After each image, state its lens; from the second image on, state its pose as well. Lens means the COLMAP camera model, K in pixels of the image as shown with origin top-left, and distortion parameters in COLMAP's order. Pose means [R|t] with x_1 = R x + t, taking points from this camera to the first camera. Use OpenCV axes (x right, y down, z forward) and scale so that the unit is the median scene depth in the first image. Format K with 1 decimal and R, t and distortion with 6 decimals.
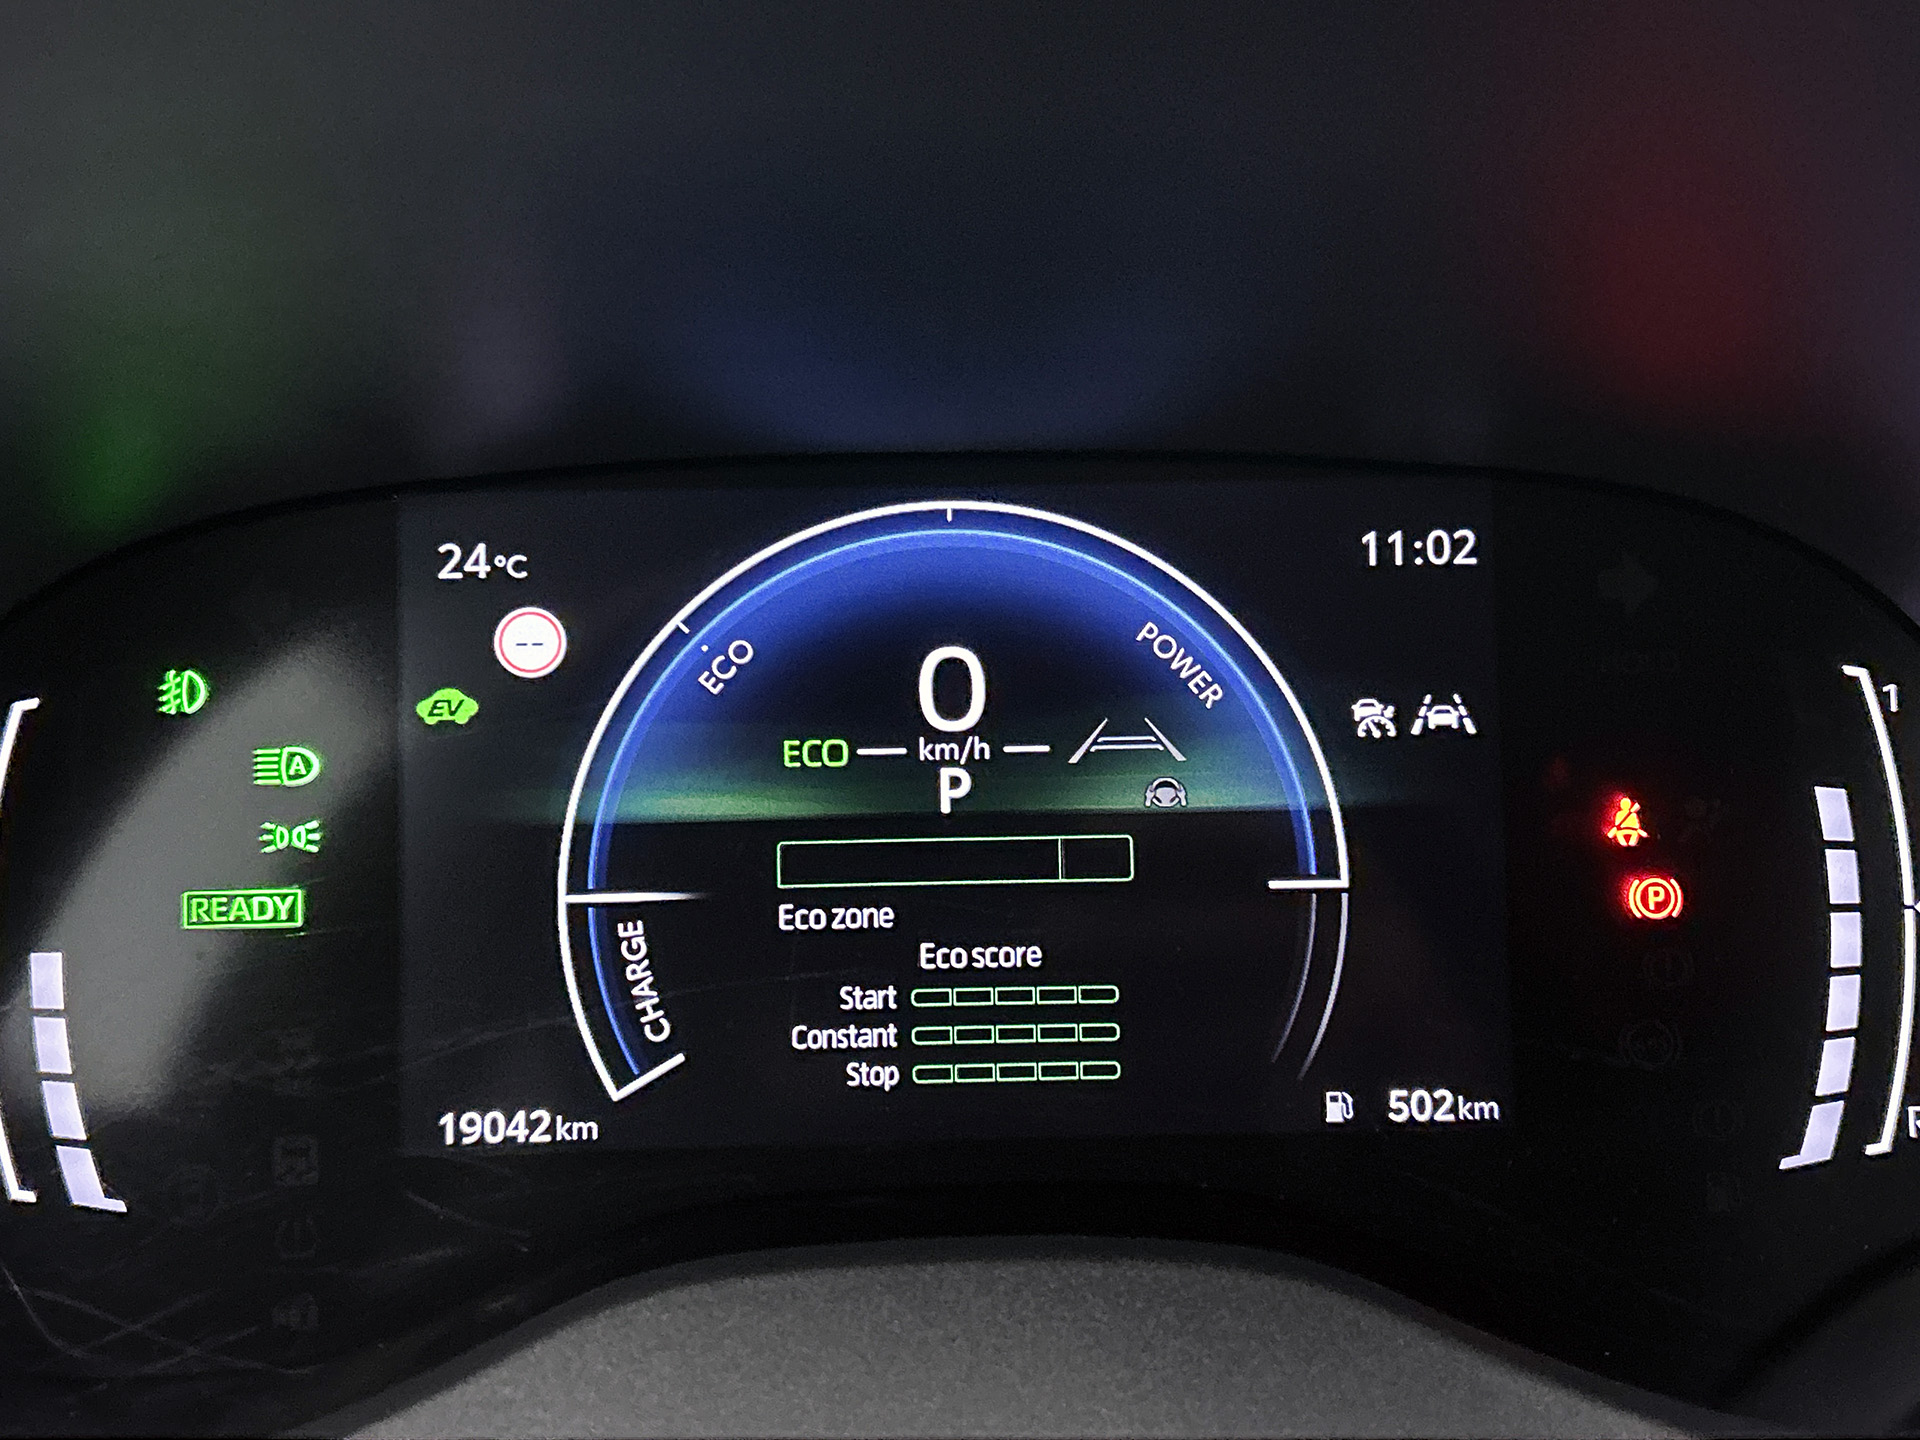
lens RADIAL K [[2217.4, 0, 968.9], [0, 2217.4, 709.4], [0, 0, 1]] dist [0.086418, 0.000000]
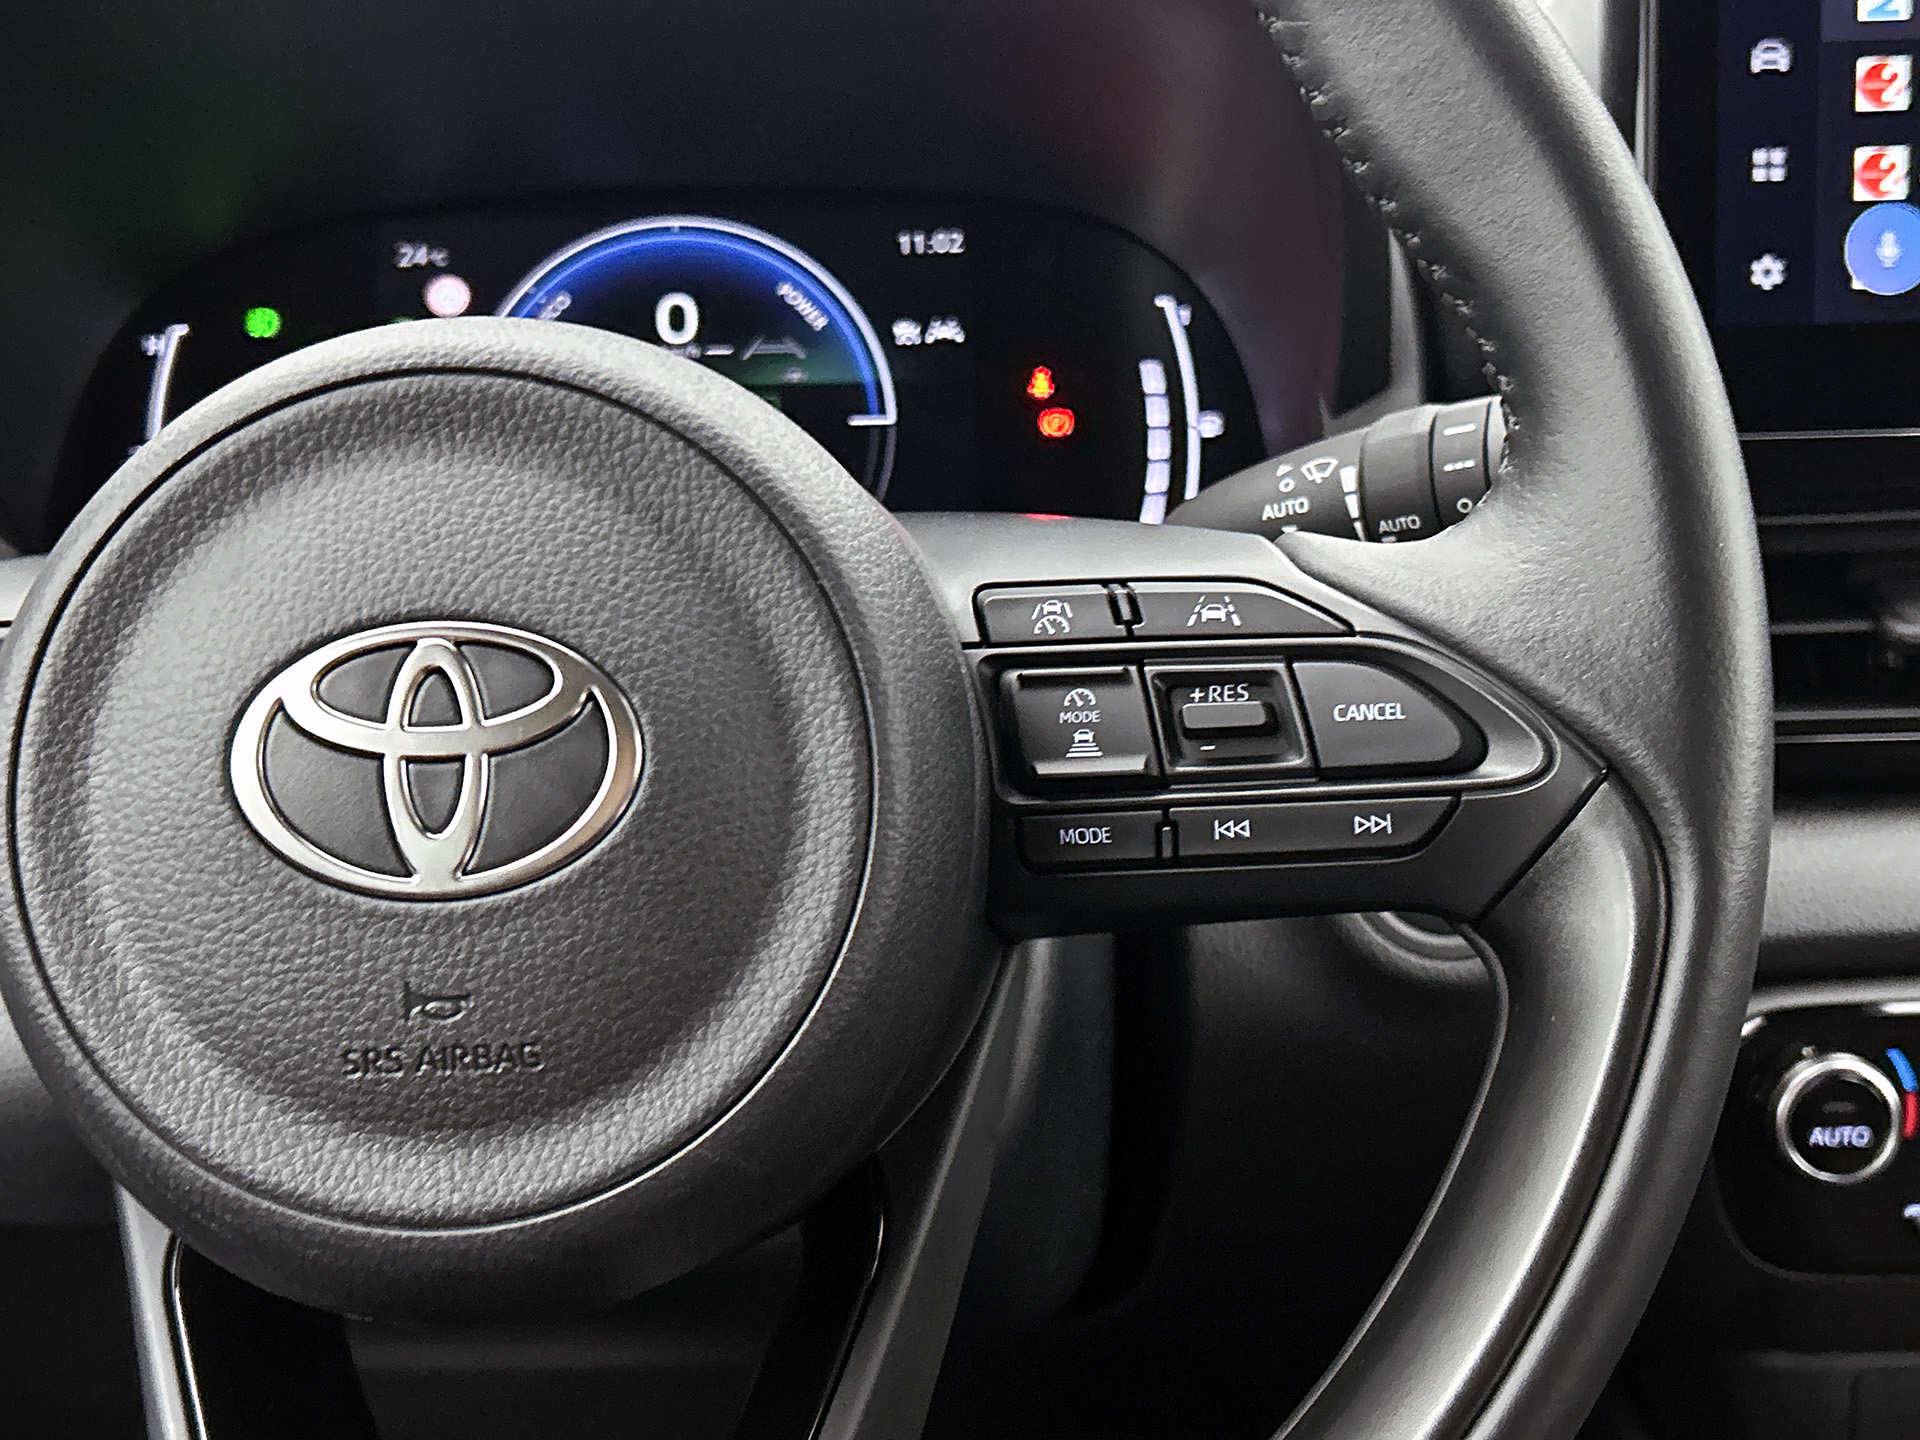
lens RADIAL K [[2370.0, 0, 961.1], [0, 2370.0, 700.4], [0, 0, 1]] dist [0.079462, 0.000000]
pose [[0.999791, -0.020385, 0.001435, 0.219320], [0.020436, 0.996957, -0.075222, 0.461309], [0.000103, 0.075236, 0.997166, -0.954355]]
